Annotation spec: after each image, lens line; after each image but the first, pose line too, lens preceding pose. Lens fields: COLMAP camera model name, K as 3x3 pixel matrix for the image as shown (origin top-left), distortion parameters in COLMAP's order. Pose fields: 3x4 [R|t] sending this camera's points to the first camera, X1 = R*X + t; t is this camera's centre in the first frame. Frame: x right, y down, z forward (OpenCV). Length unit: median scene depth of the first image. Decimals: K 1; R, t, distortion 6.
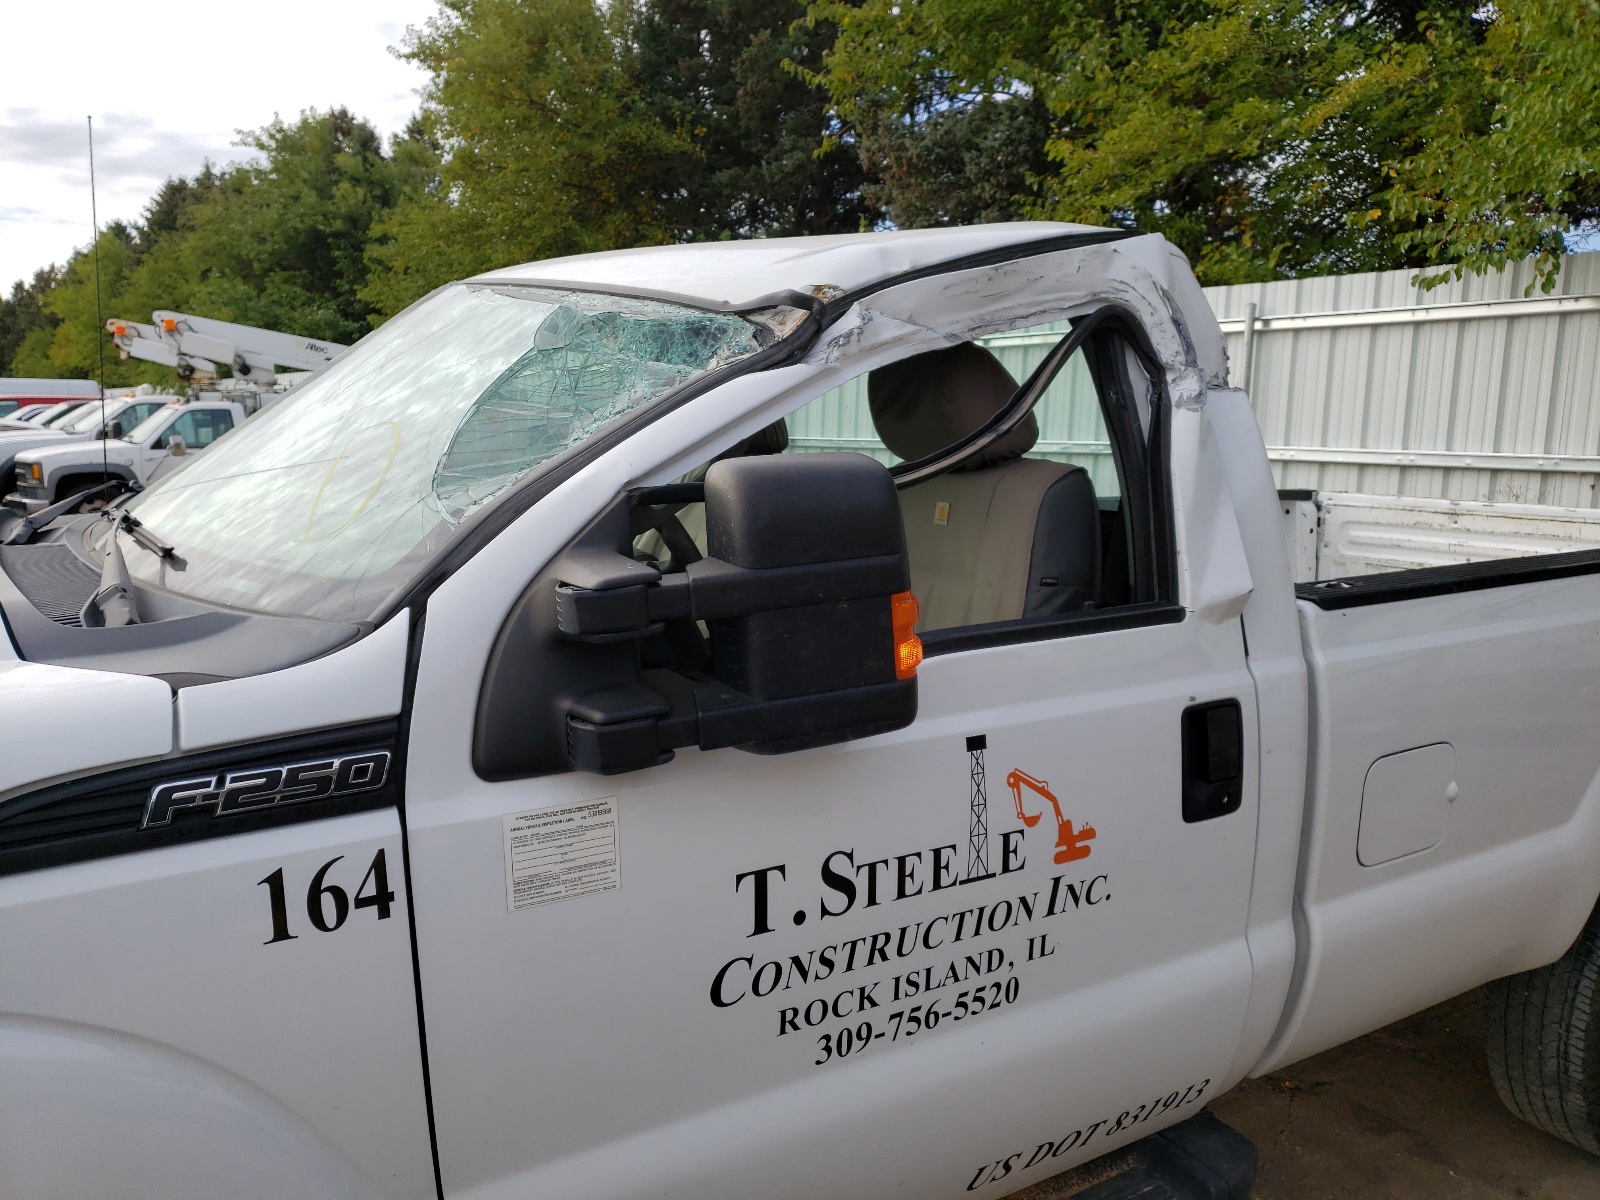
lens RADIAL K [[1265.2, 0, 815.4], [0, 1265.2, 605.4], [0, 0, 1]] dist [0.007472, 0.027441]
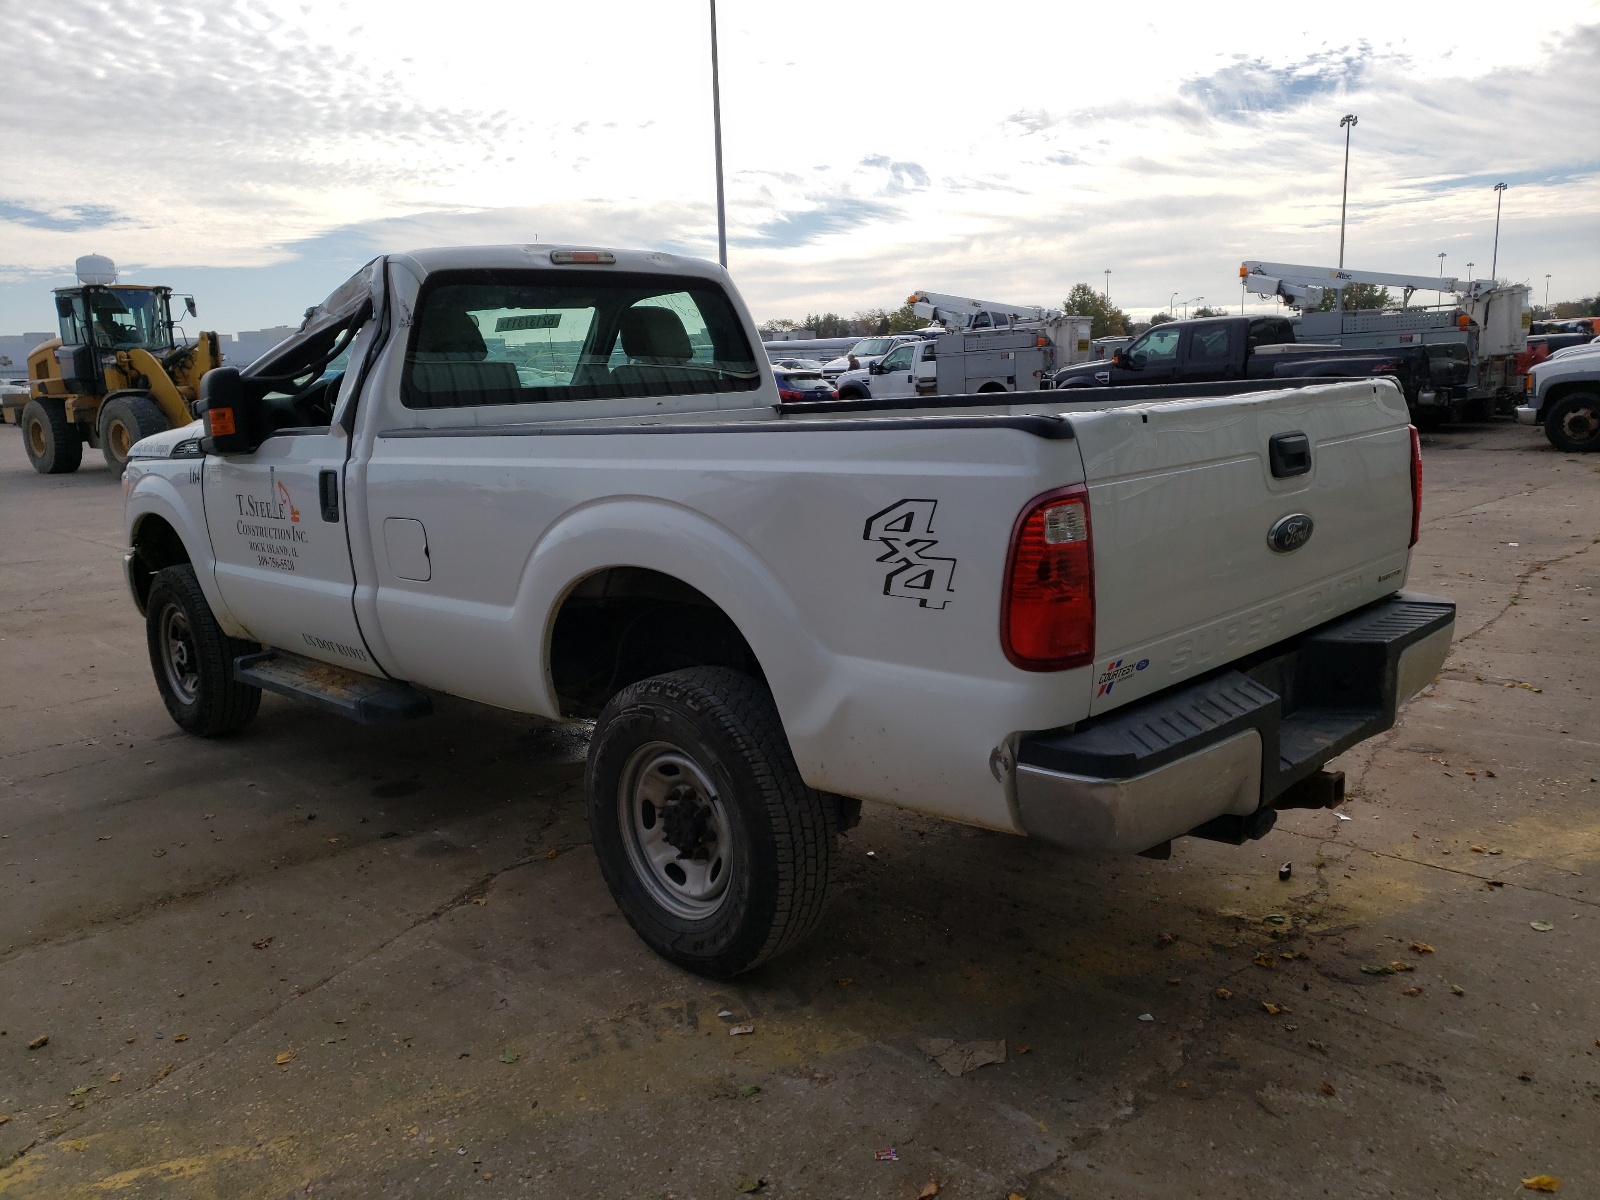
lens RADIAL K [[1265.2, 0, 790.8], [0, 1265.2, 609.9], [0, 0, 1]] dist [0.007472, 0.027441]
pose [[0.222645, 0.184297, -0.957321, 2.591218], [-0.116259, 0.979981, 0.161621, -0.141030], [0.967943, 0.075313, 0.239614, 1.199276]]
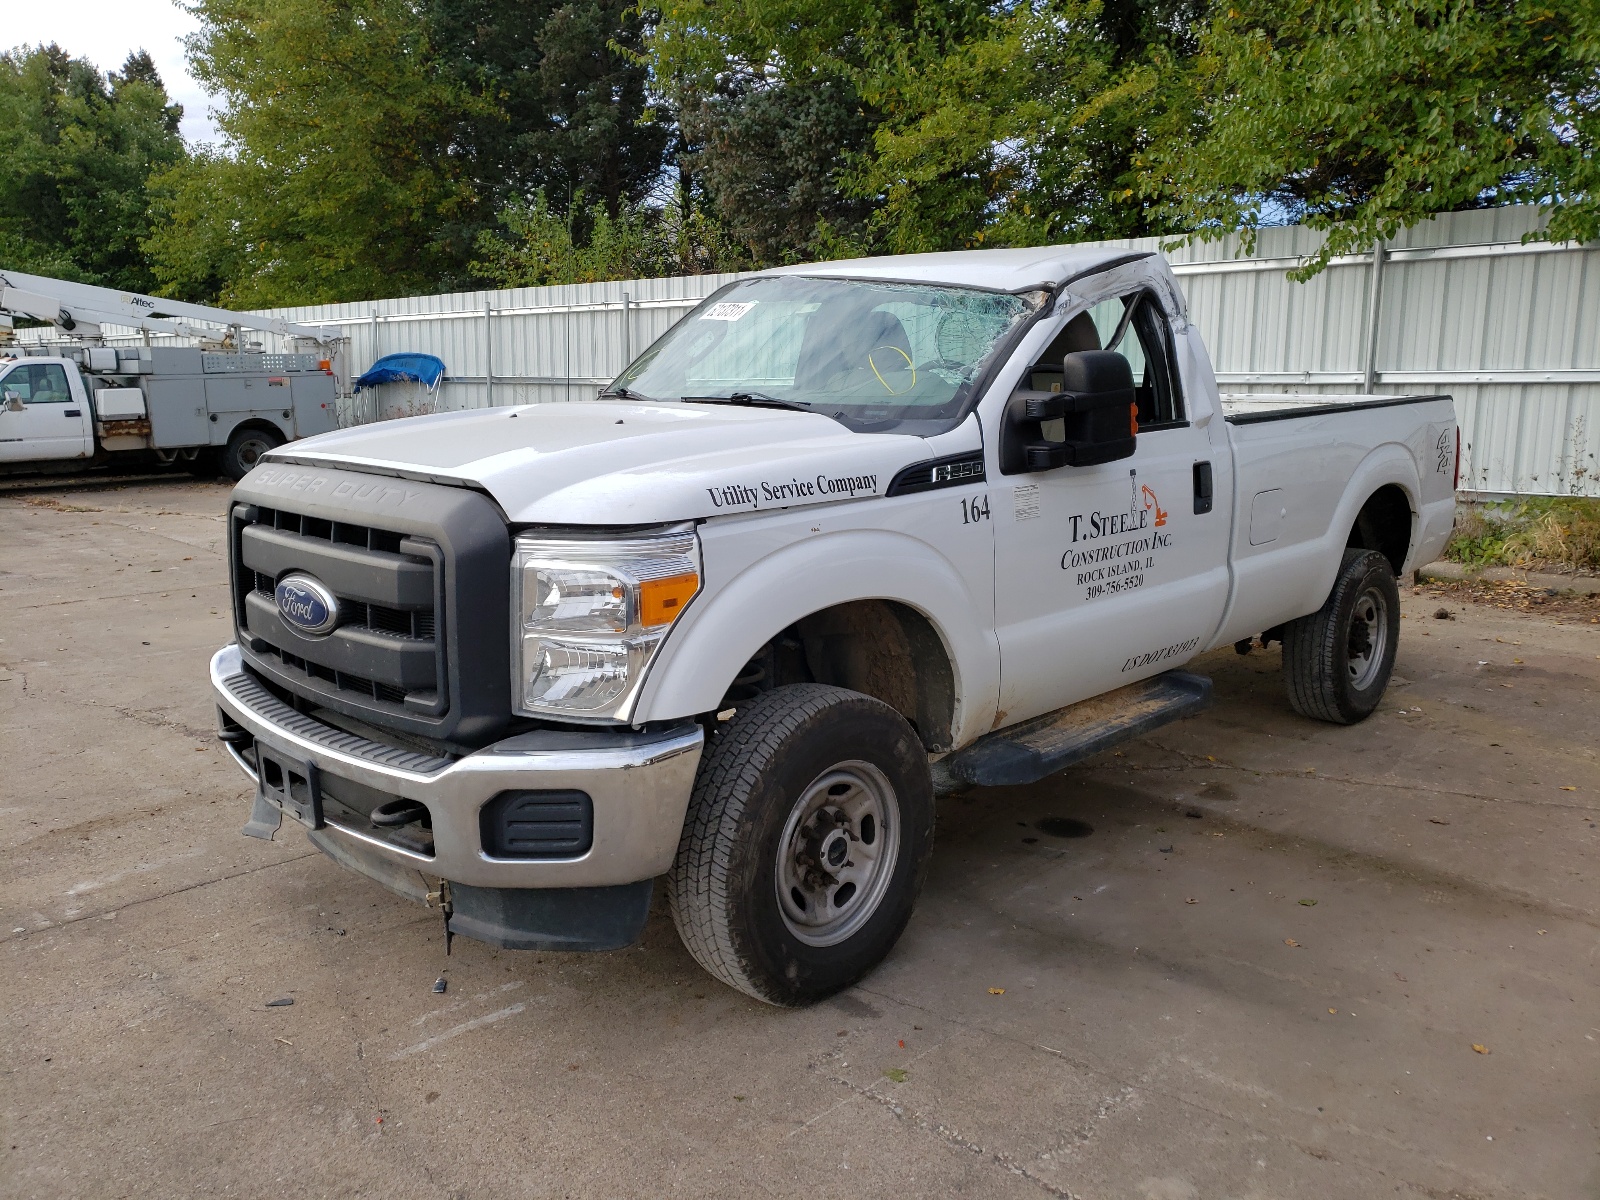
lens RADIAL K [[1265.2, 0, 804.6], [0, 1265.2, 596.9], [0, 0, 1]] dist [0.007472, 0.027441]
pose [[0.975631, -0.061074, 0.210748, -0.831005], [0.053626, 0.997724, 0.040885, 0.175625], [-0.212765, -0.028588, 0.976685, -1.024817]]
